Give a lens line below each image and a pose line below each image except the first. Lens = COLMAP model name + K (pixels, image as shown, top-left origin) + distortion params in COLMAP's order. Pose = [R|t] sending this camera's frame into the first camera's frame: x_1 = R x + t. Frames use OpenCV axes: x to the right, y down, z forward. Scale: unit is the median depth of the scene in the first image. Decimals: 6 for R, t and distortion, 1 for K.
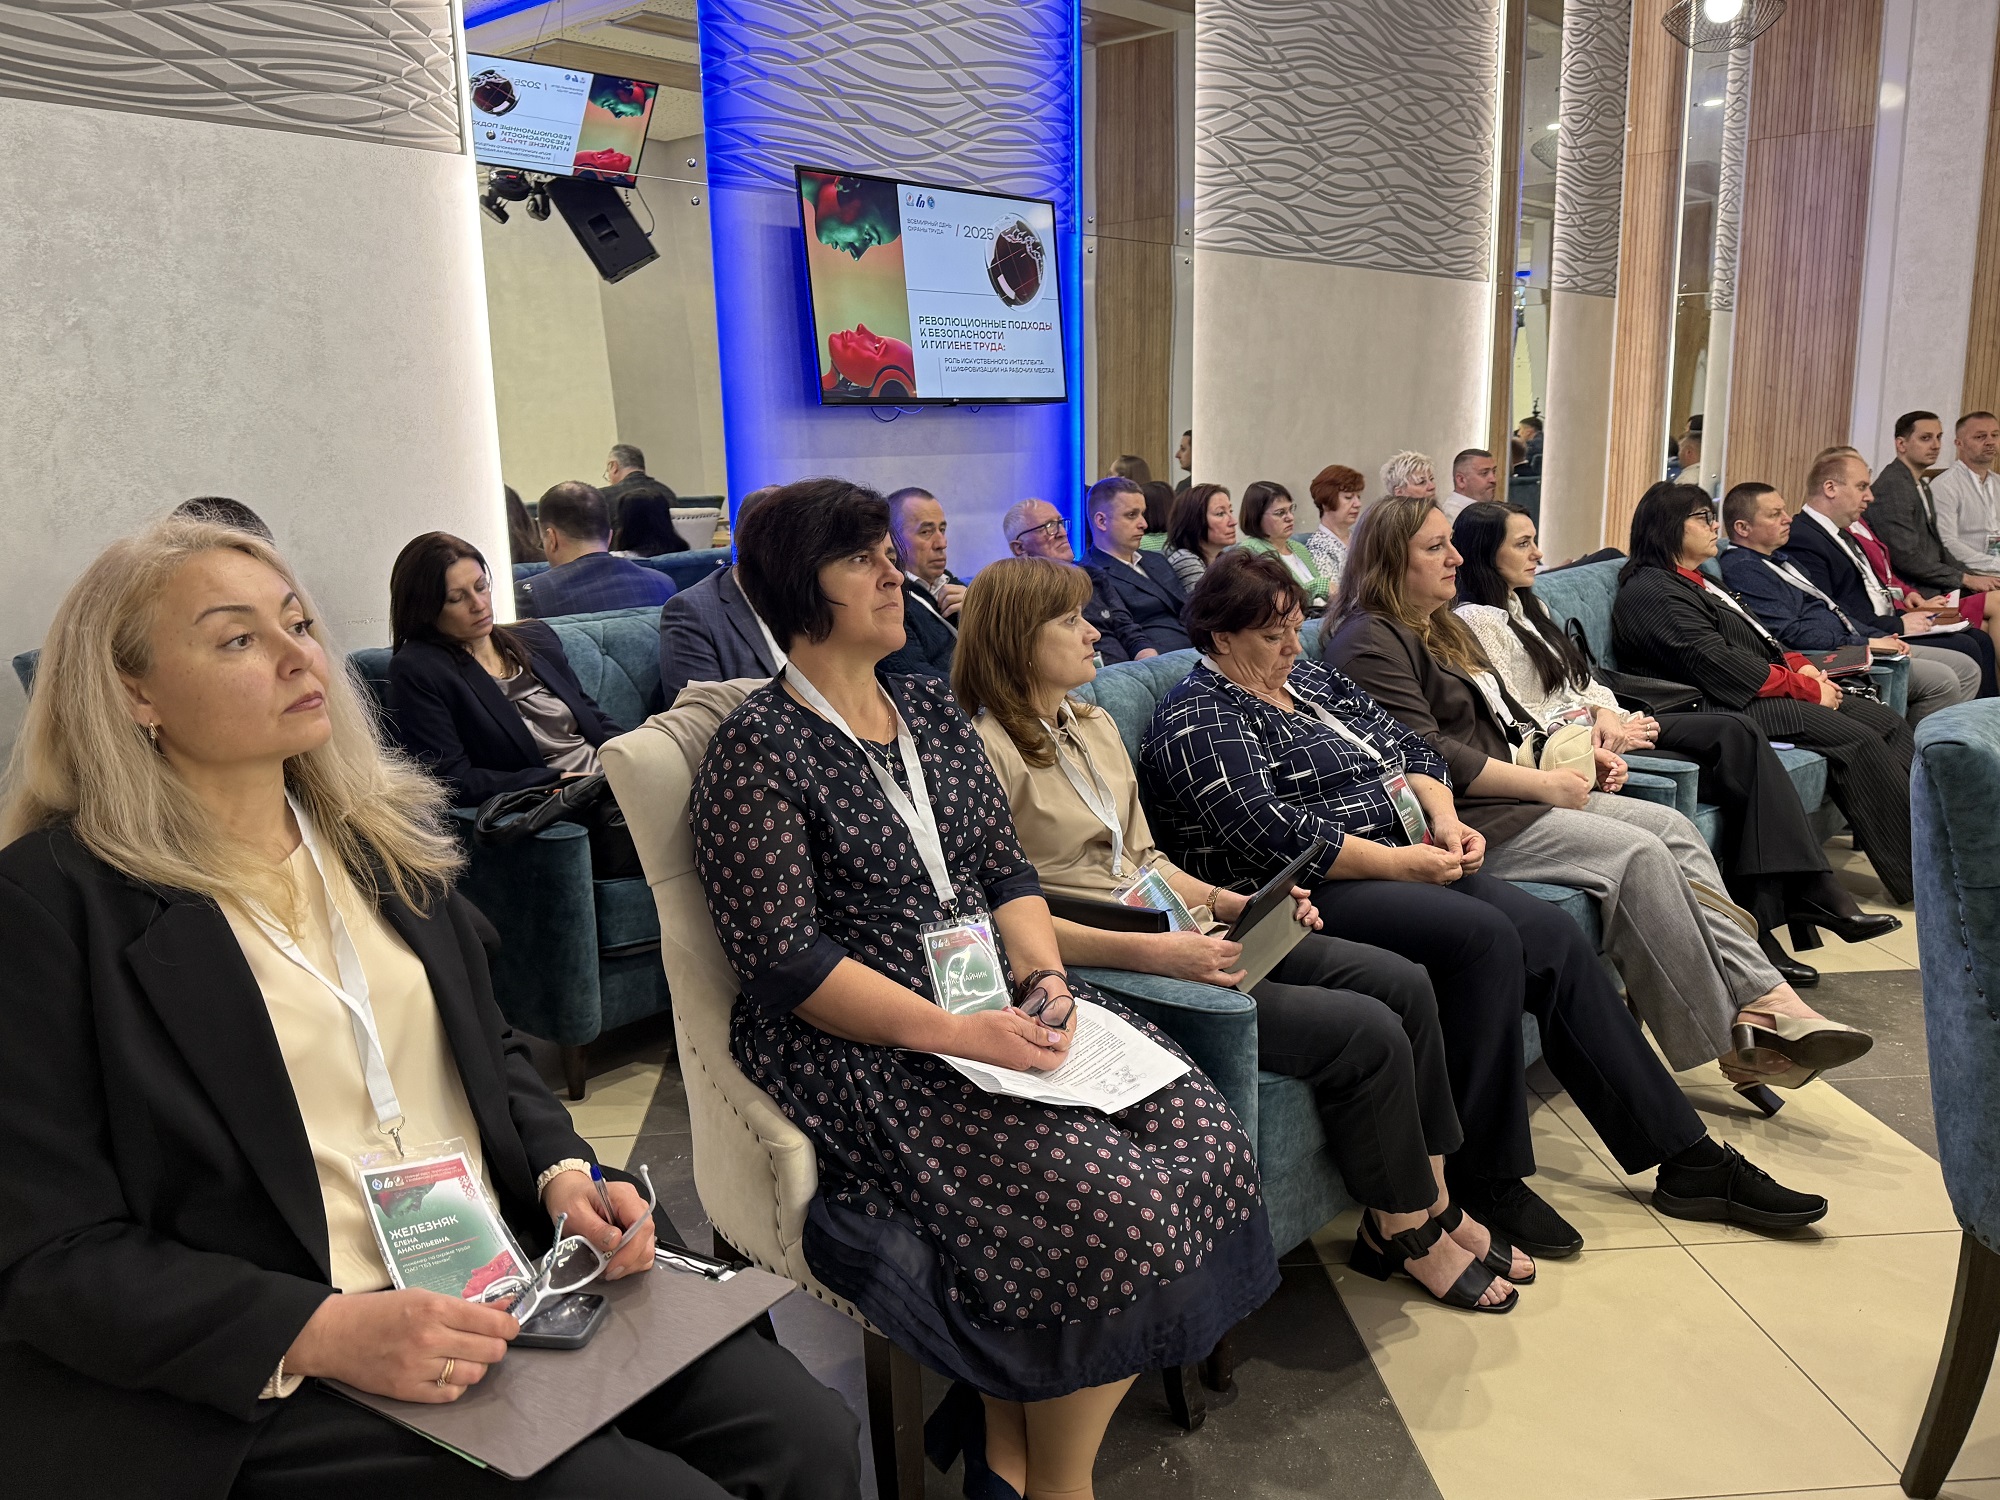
lens RADIAL K [[1573.0, 0, 1004.9], [0, 1573.0, 743.5], [0, 0, 1]] dist [-0.003405, -0.000805]
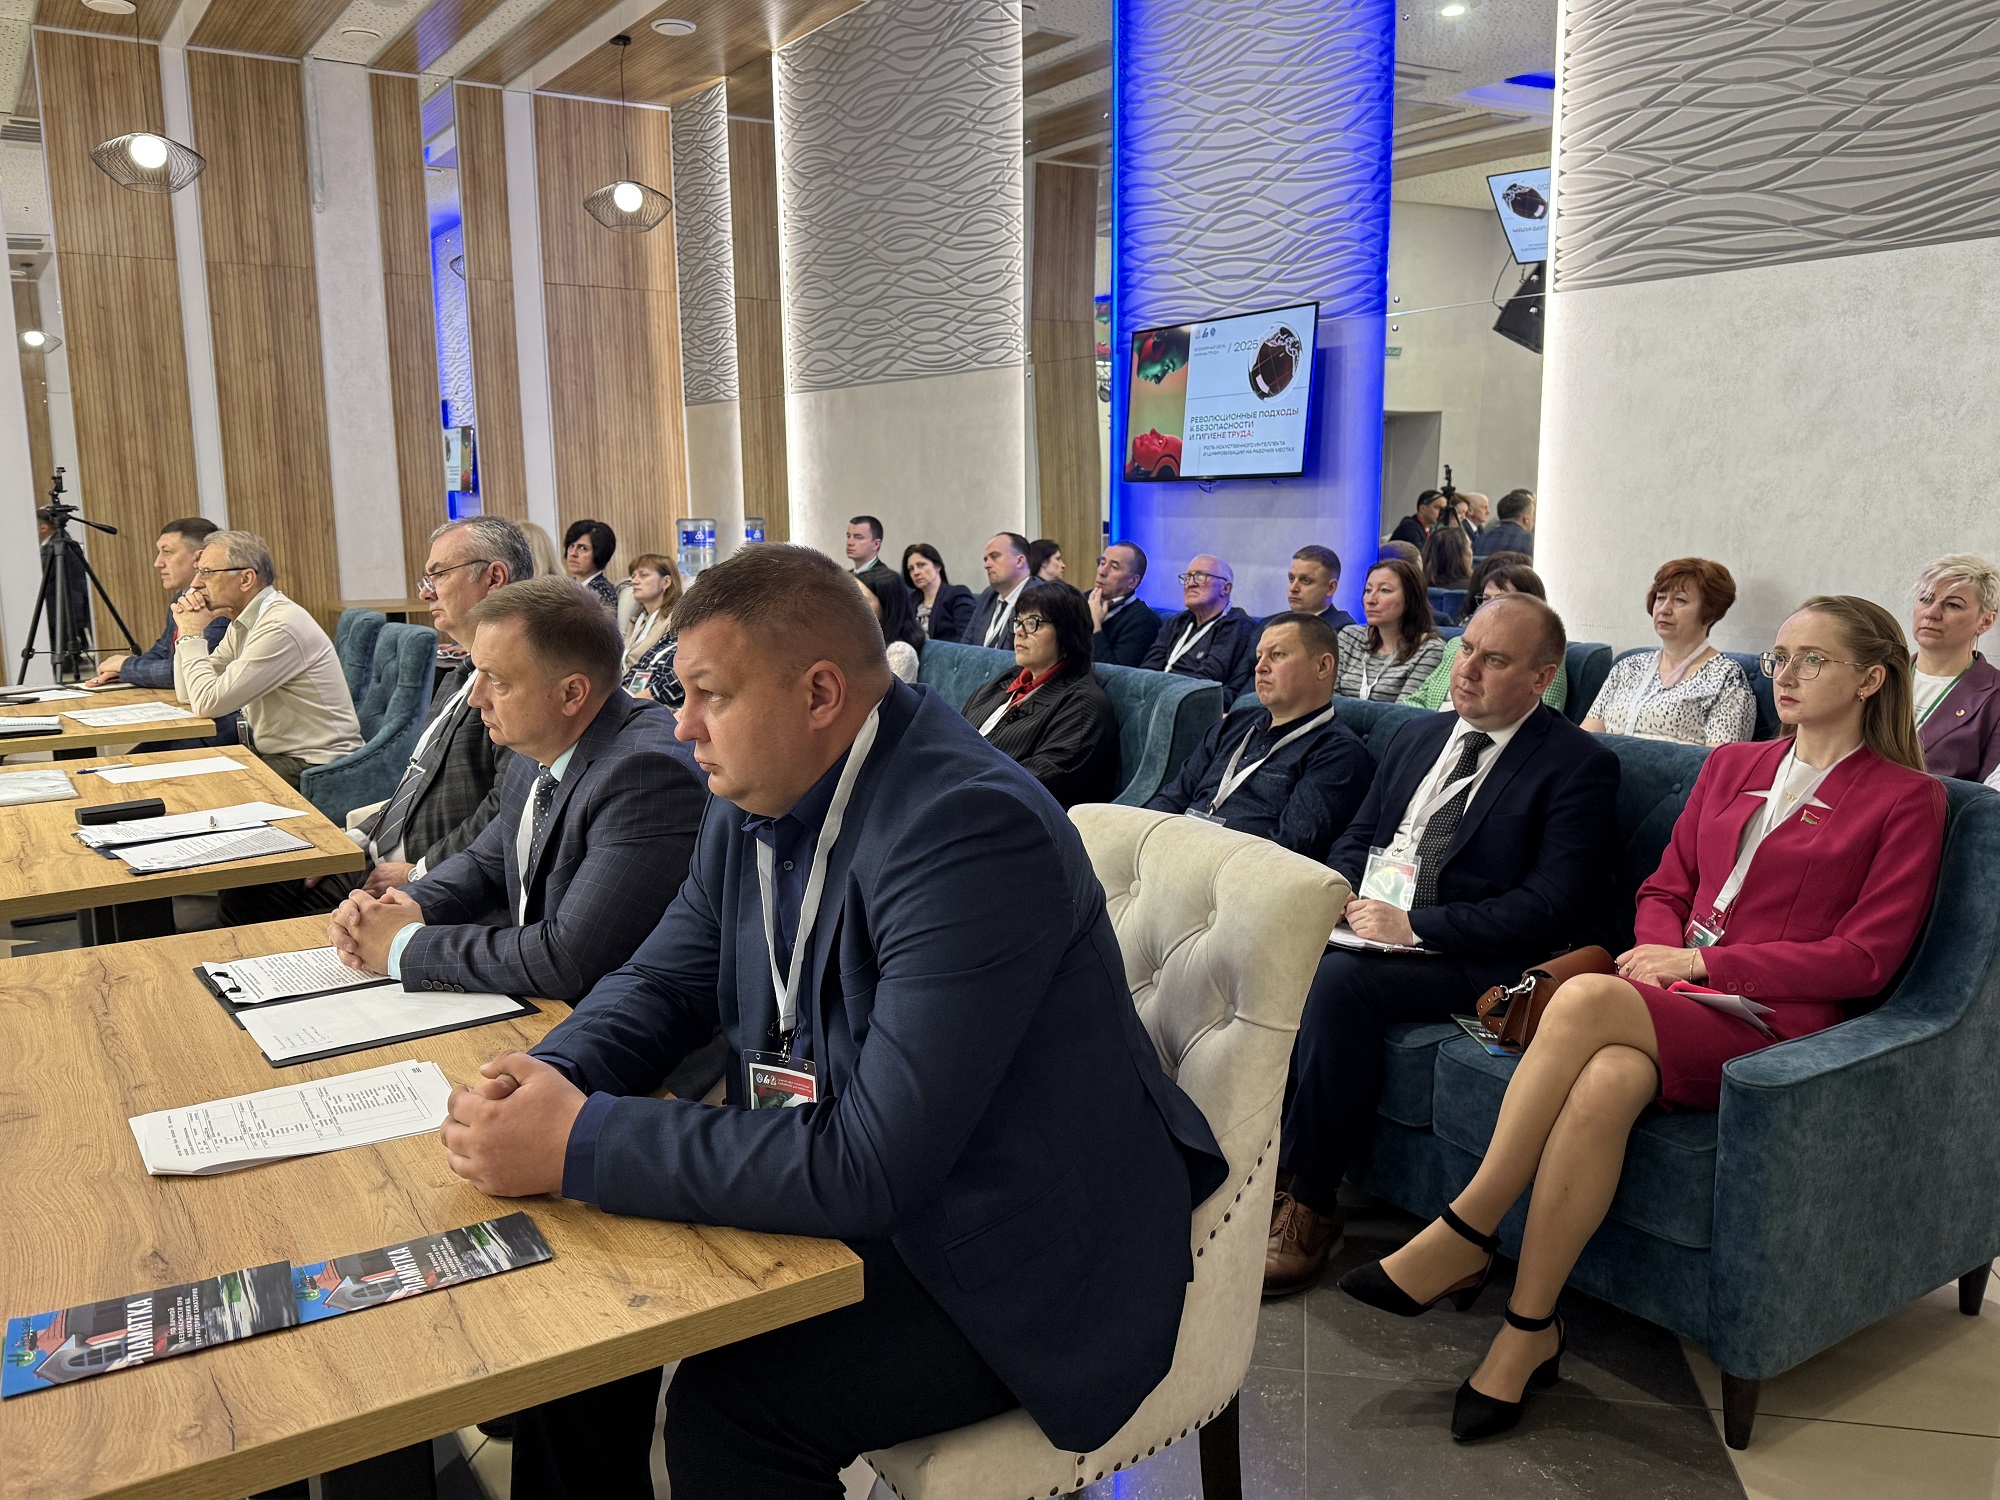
lens RADIAL K [[1573.0, 0, 1001.5], [0, 1573.0, 756.3], [0, 0, 1]] dist [-0.003405, -0.000805]
pose [[-0.314976, 0.151918, -0.936863, 1.318919], [-0.196791, 0.955201, 0.221053, -0.256545], [0.928474, 0.253992, -0.270969, 1.278085]]
